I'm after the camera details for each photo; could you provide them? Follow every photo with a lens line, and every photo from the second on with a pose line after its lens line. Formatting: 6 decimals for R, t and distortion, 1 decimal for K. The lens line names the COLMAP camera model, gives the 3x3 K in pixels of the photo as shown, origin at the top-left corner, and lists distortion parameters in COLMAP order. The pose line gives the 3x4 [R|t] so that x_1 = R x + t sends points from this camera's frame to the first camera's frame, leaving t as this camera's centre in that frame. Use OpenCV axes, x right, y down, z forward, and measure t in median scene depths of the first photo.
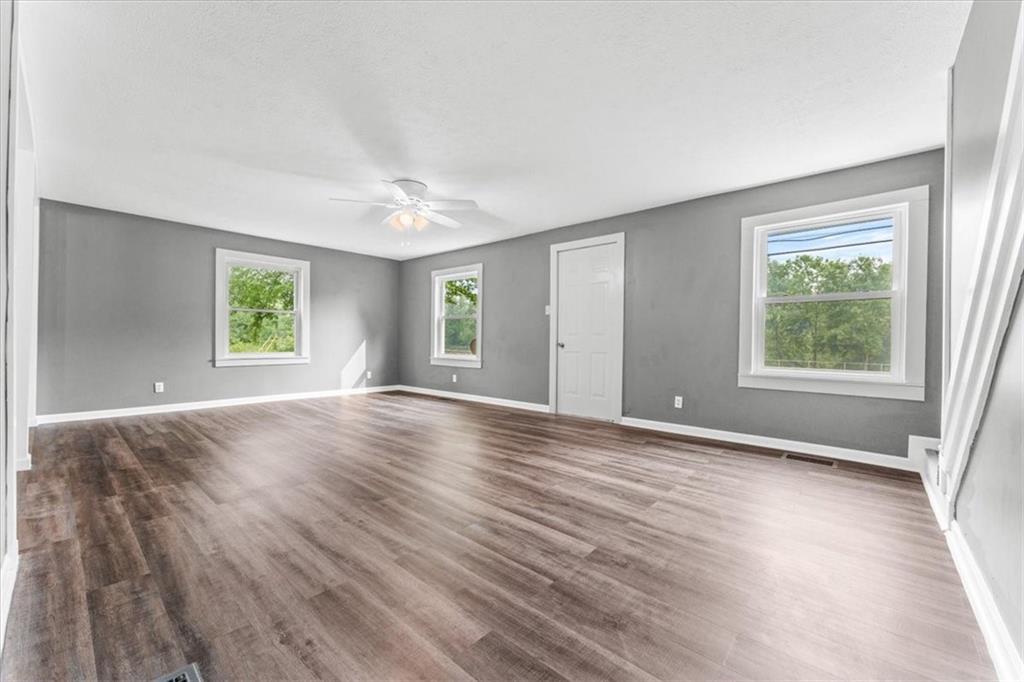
lens RADIAL K [[406.6, 0, 507.2], [0, 406.6, 342.1], [0, 0, 1]] dist [-0.000242, -0.000417]
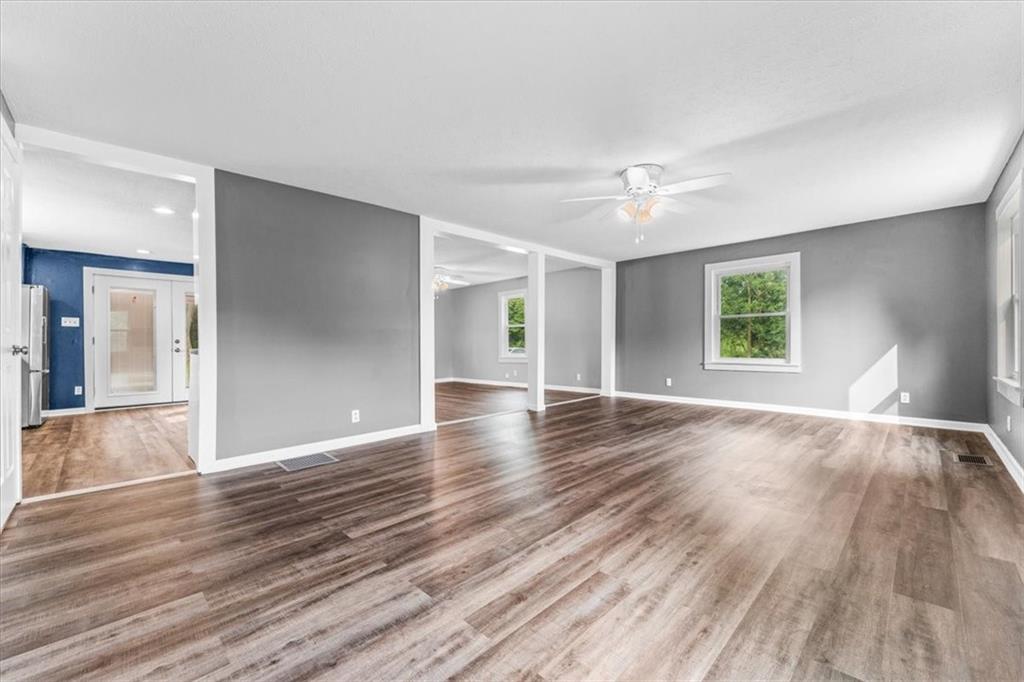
lens RADIAL K [[406.6, 0, 506.2], [0, 406.6, 342.6], [0, 0, 1]] dist [-0.000242, -0.000417]
pose [[-0.059567, -0.013778, -0.998129, 0.838225], [0.003450, 0.999896, -0.014008, -0.000342], [0.998218, -0.004278, -0.059514, 0.963967]]
